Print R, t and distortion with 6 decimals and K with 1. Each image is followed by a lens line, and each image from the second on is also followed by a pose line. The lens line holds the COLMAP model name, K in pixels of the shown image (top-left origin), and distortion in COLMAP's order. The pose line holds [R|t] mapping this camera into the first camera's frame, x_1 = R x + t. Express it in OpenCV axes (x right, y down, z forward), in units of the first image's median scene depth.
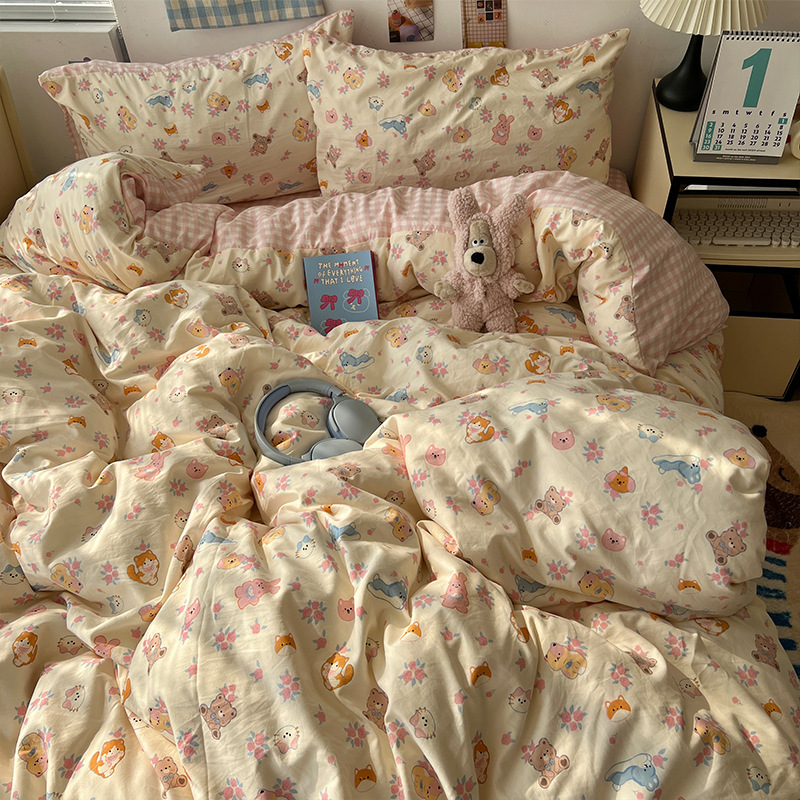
lens RADIAL K [[717.2, 0, 399.5], [0, 717.2, 402.8], [0, 0, 1]] dist [0.012690, -0.004638]
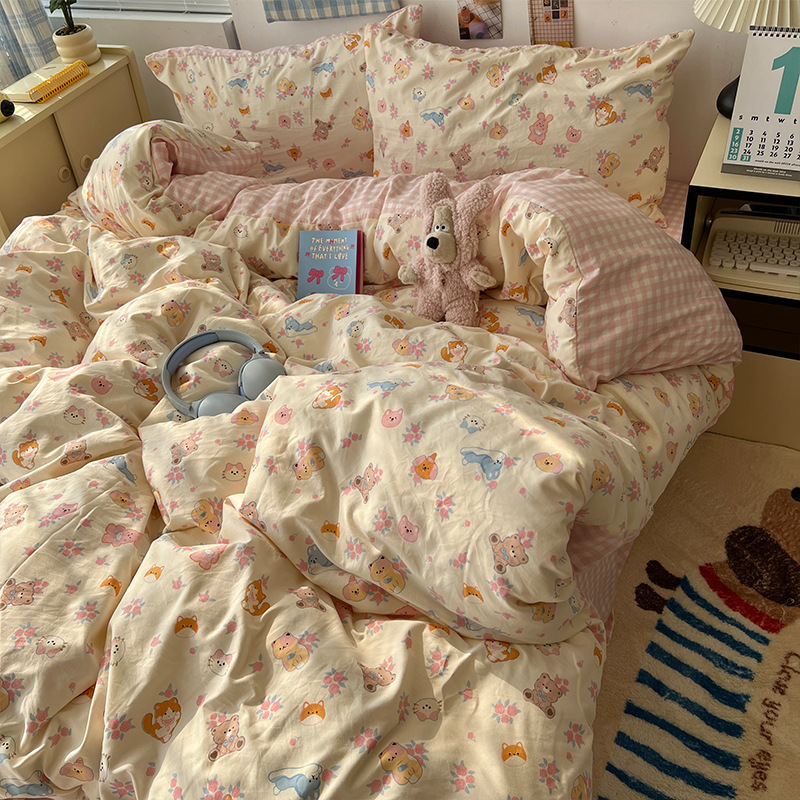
lens RADIAL K [[717.2, 0, 415.1], [0, 717.2, 404.4], [0, 0, 1]] dist [0.012690, -0.004638]
pose [[0.951357, 0.167444, -0.258617, 0.333816], [-0.177064, 0.984097, -0.014187, 0.029254], [0.252128, 0.059288, 0.965876, 0.058774]]
